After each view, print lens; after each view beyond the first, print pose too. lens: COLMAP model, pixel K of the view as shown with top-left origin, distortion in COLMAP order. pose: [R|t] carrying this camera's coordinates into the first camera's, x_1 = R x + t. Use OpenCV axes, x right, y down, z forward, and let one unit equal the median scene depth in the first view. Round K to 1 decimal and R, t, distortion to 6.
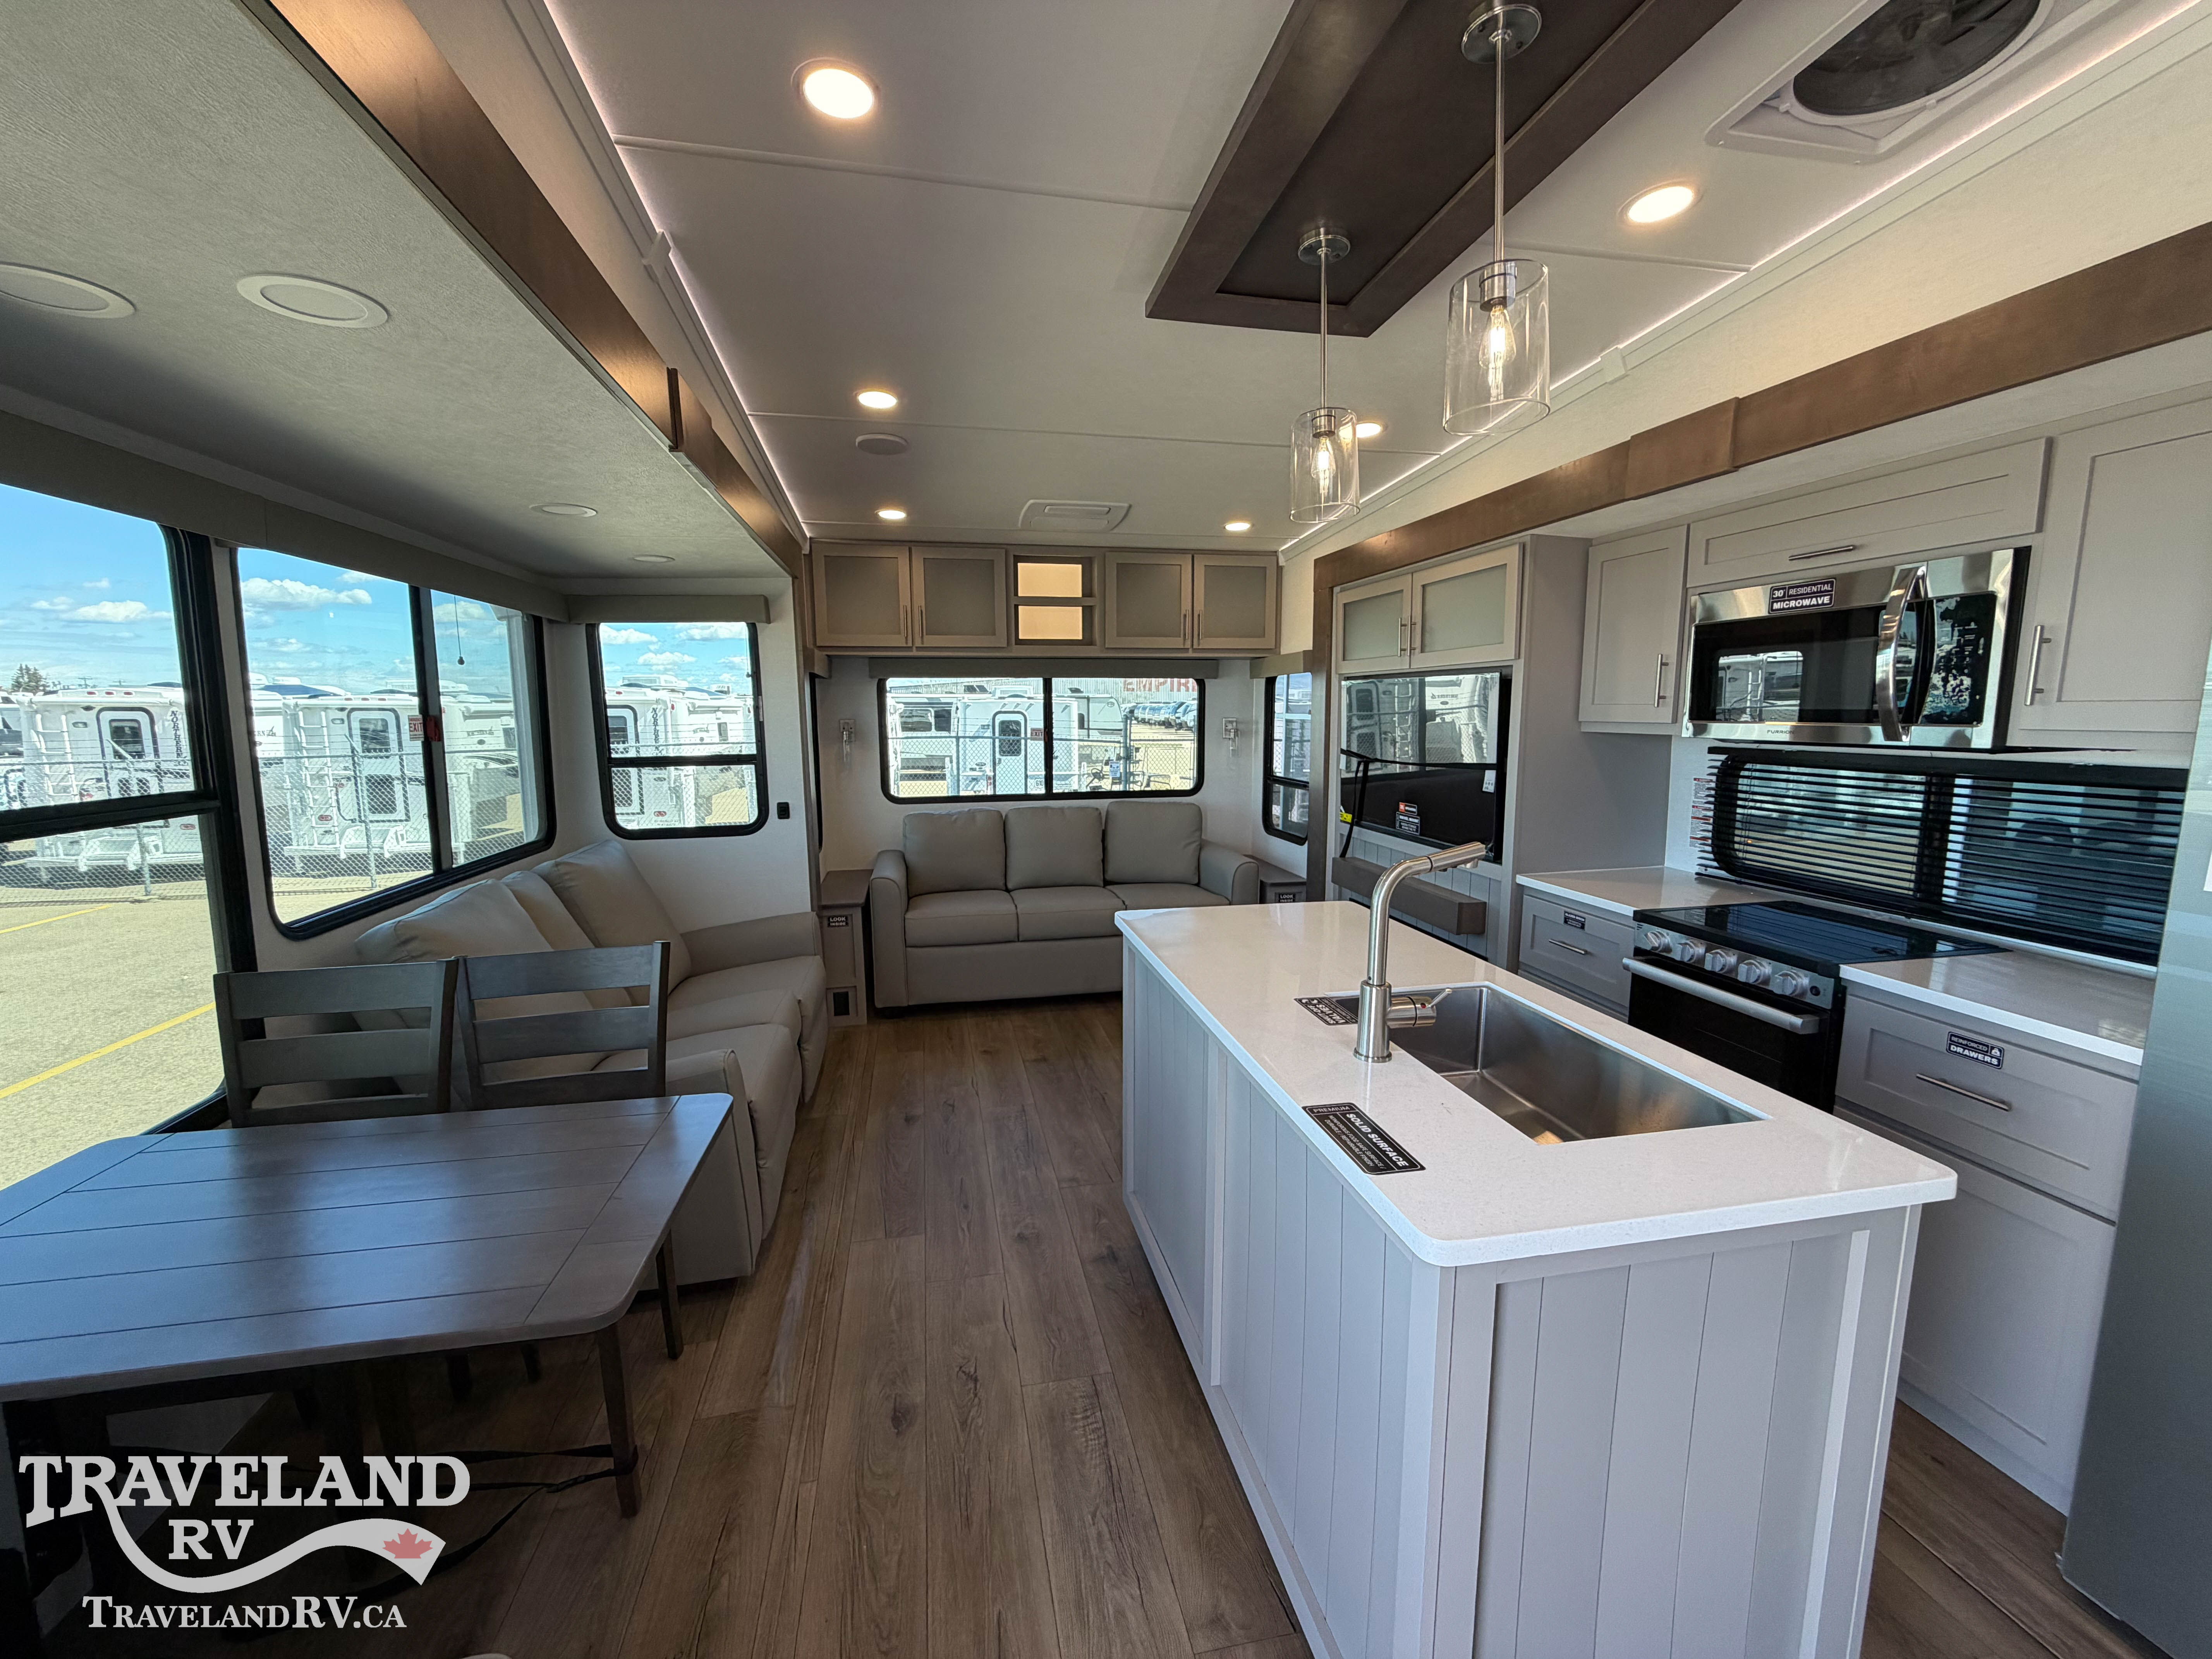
lens RADIAL K [[877.2, 0, 1104.5], [0, 877.2, 821.6], [0, 0, 1]] dist [0.002653, -0.000898]
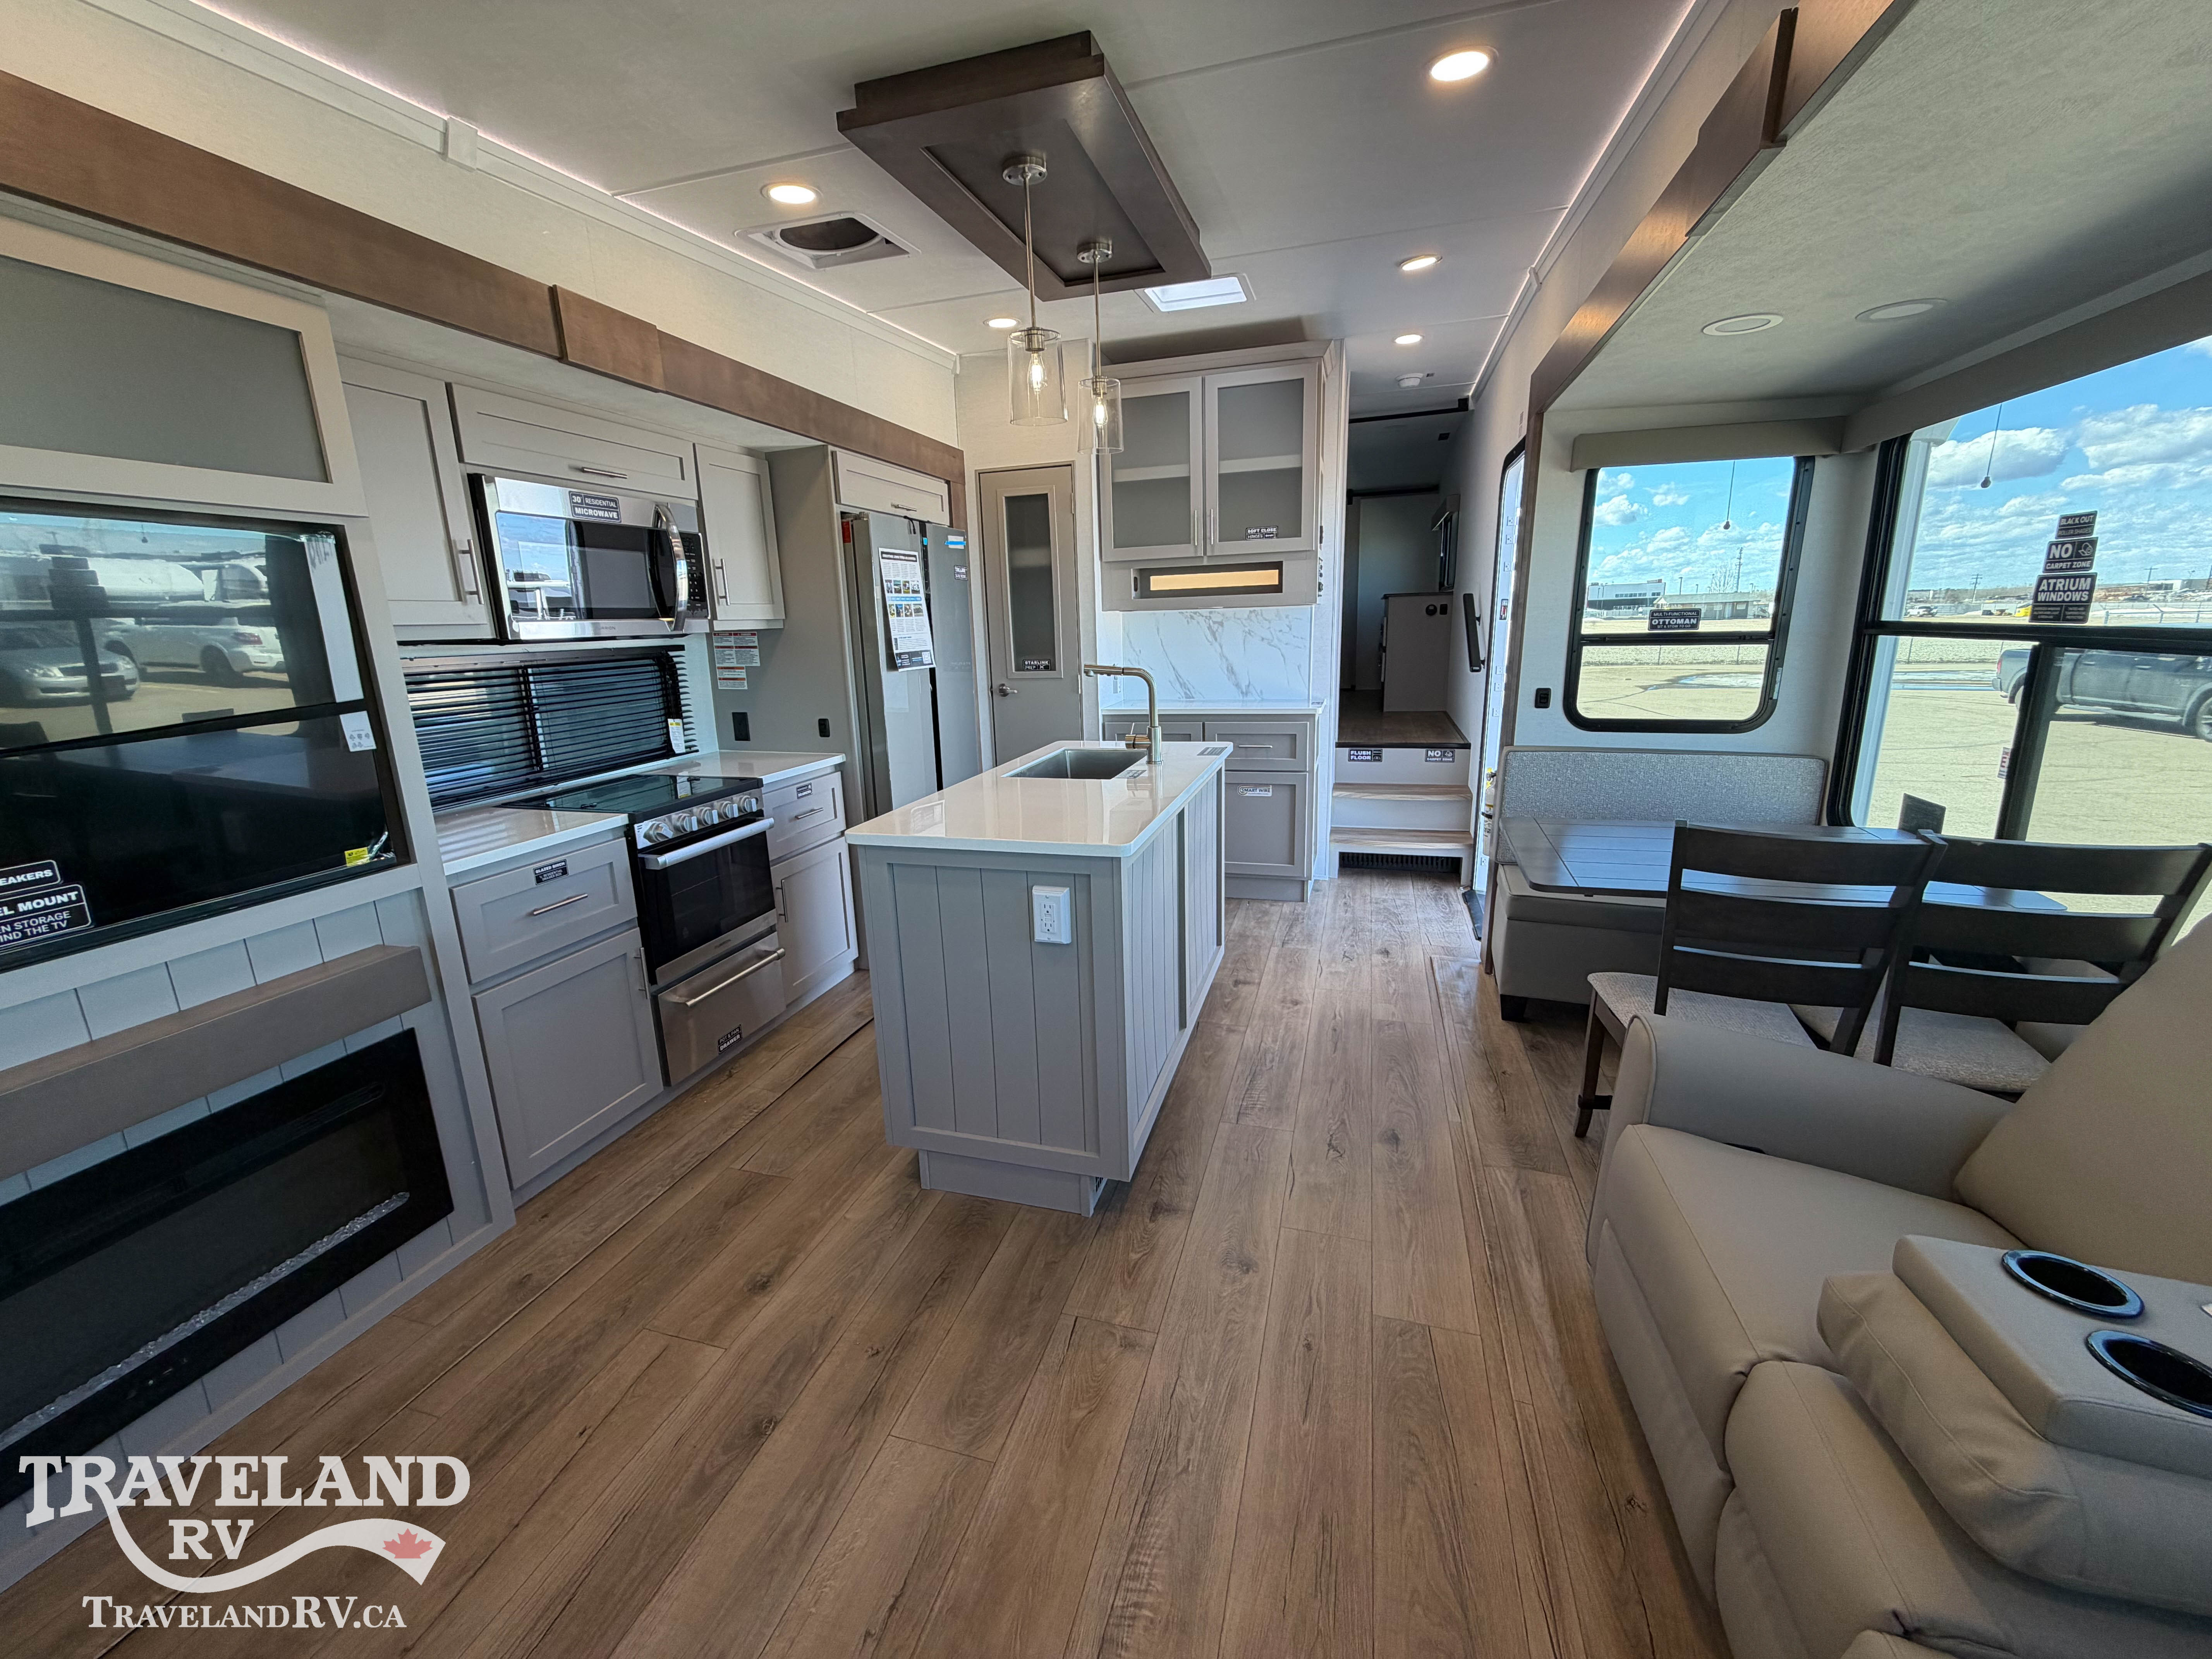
lens RADIAL K [[877.2, 0, 1092.5], [0, 877.2, 828.5], [0, 0, 1]] dist [0.002653, -0.000898]
pose [[-0.876125, -0.080740, 0.475275, -0.299514], [0.096706, 0.936401, 0.337345, -0.158218], [-0.472285, 0.341518, -0.812596, 1.492199]]
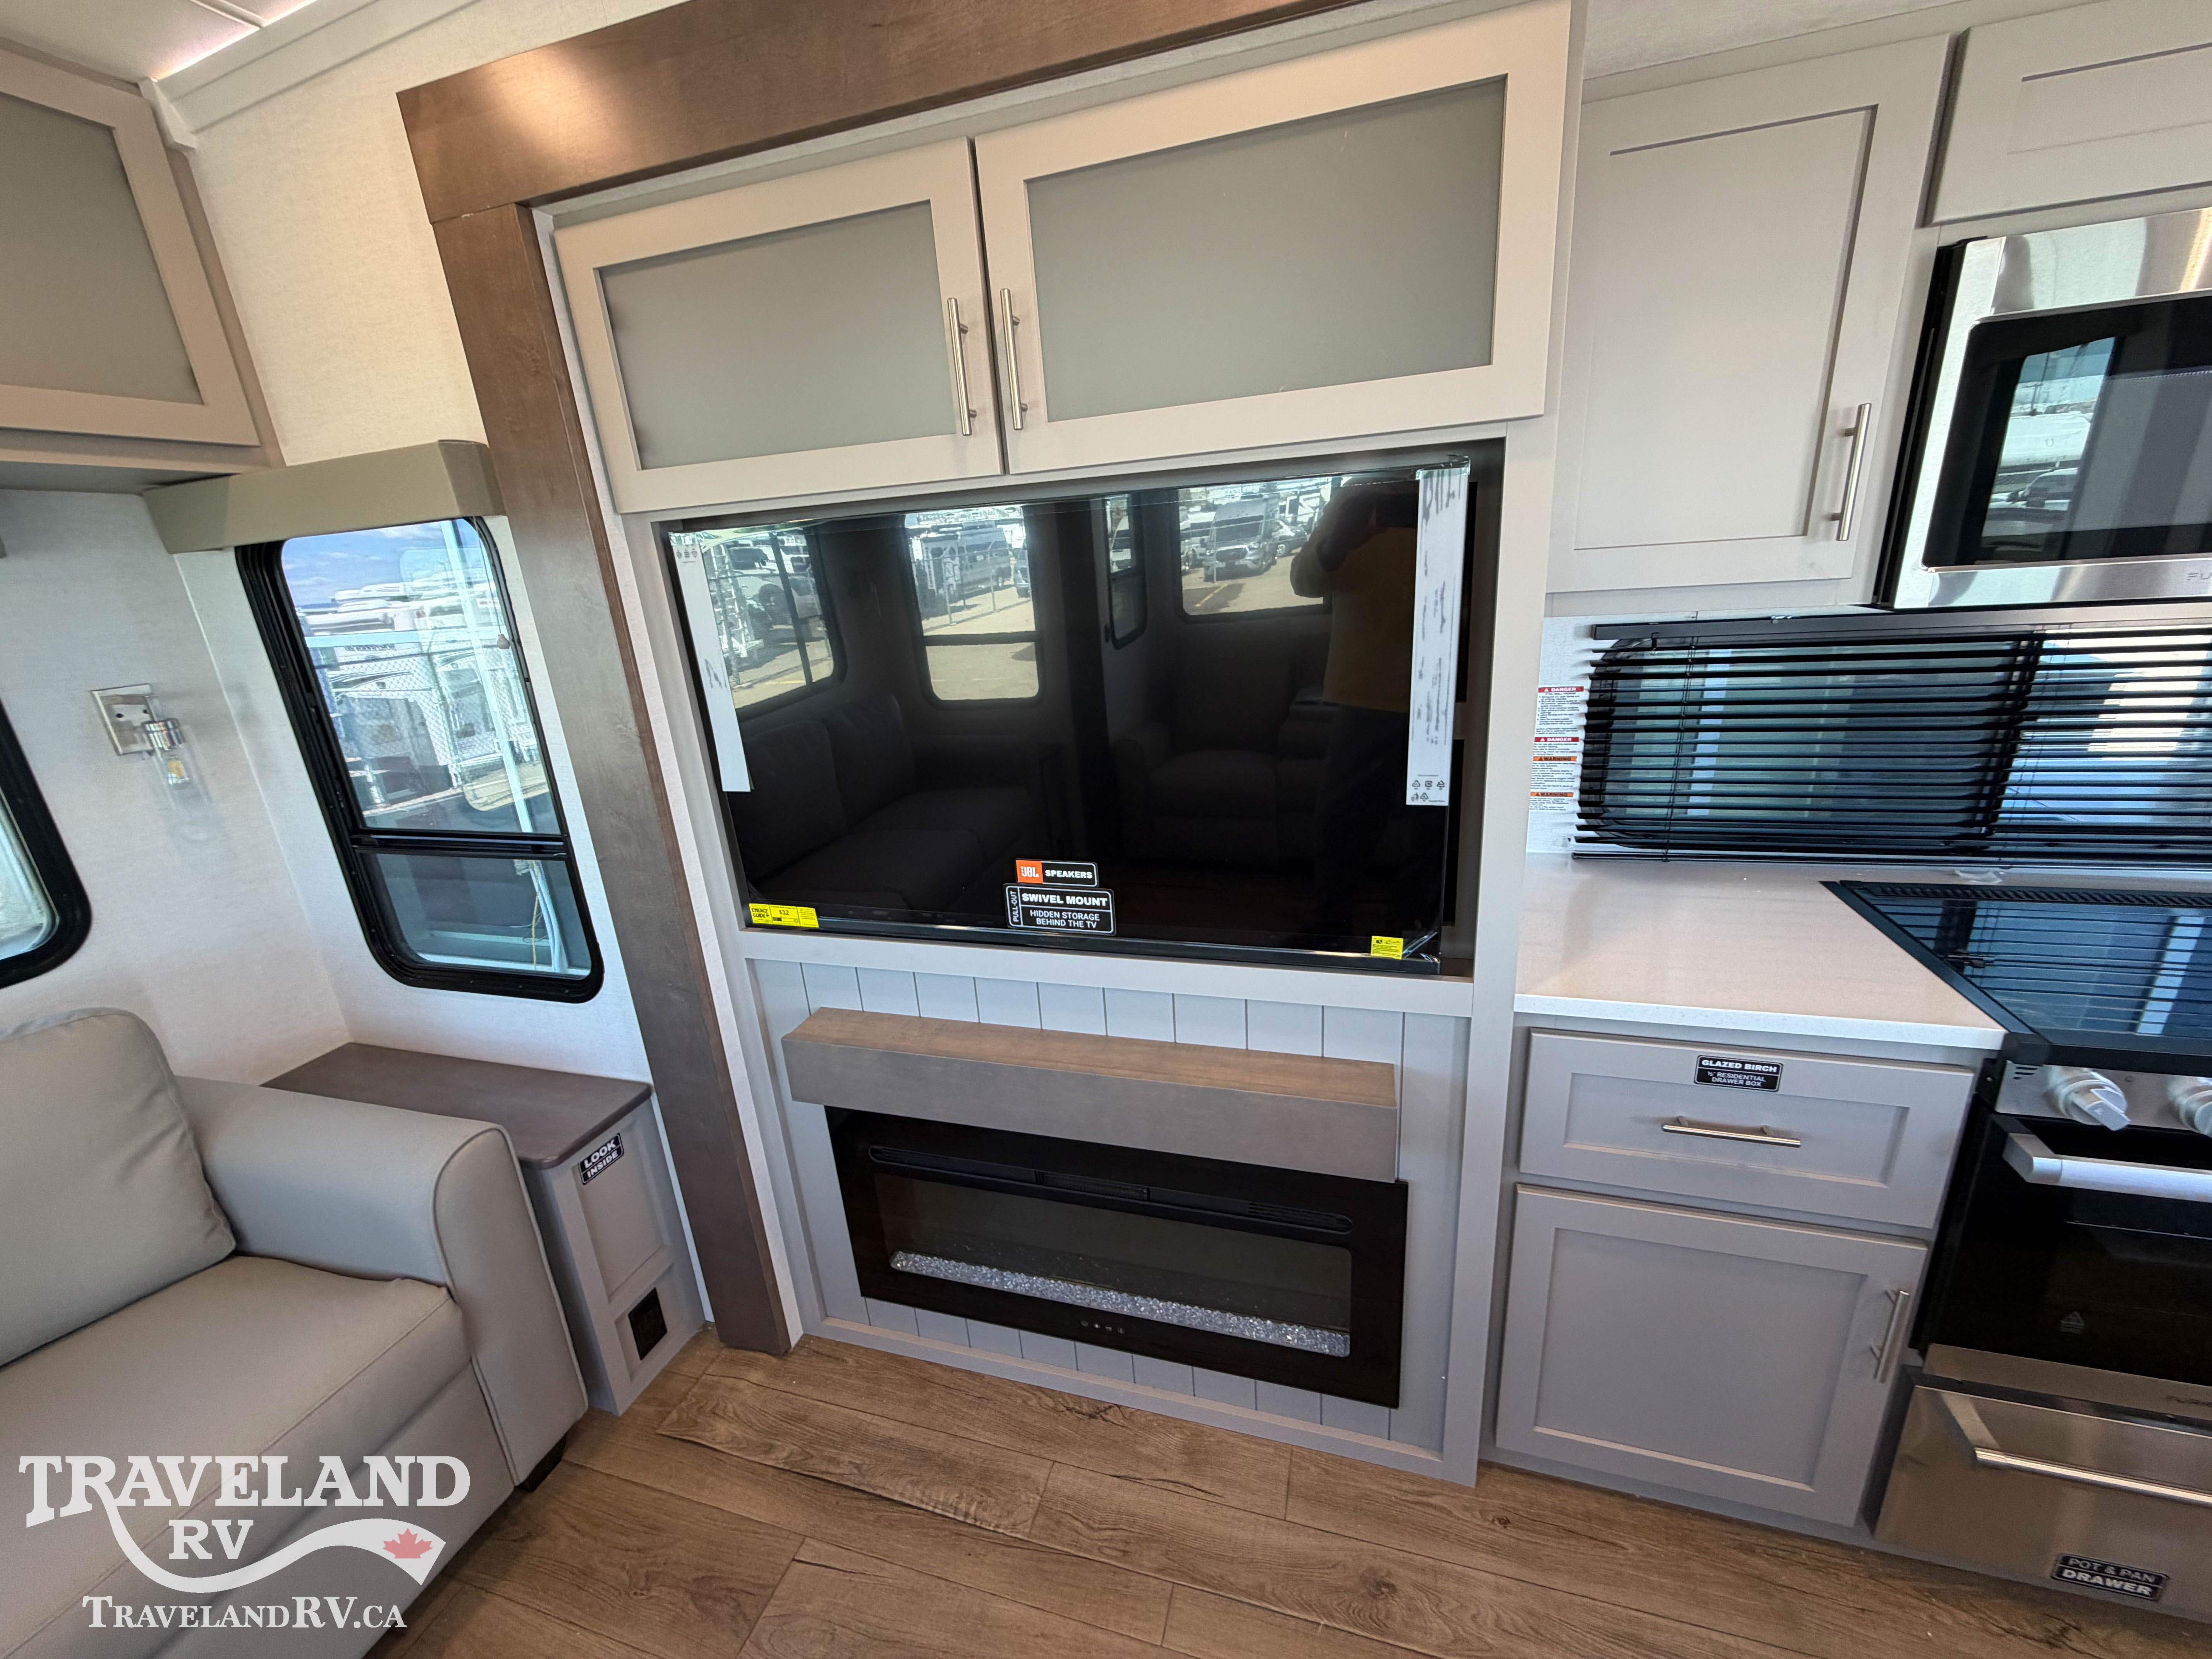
lens RADIAL K [[877.2, 0, 1098.1], [0, 877.2, 829.3], [0, 0, 1]] dist [0.002653, -0.000898]
pose [[0.484433, -0.285275, 0.827008, 0.075811], [0.178179, 0.957697, 0.225985, -0.157693], [-0.856491, 0.037881, 0.514770, 1.104067]]
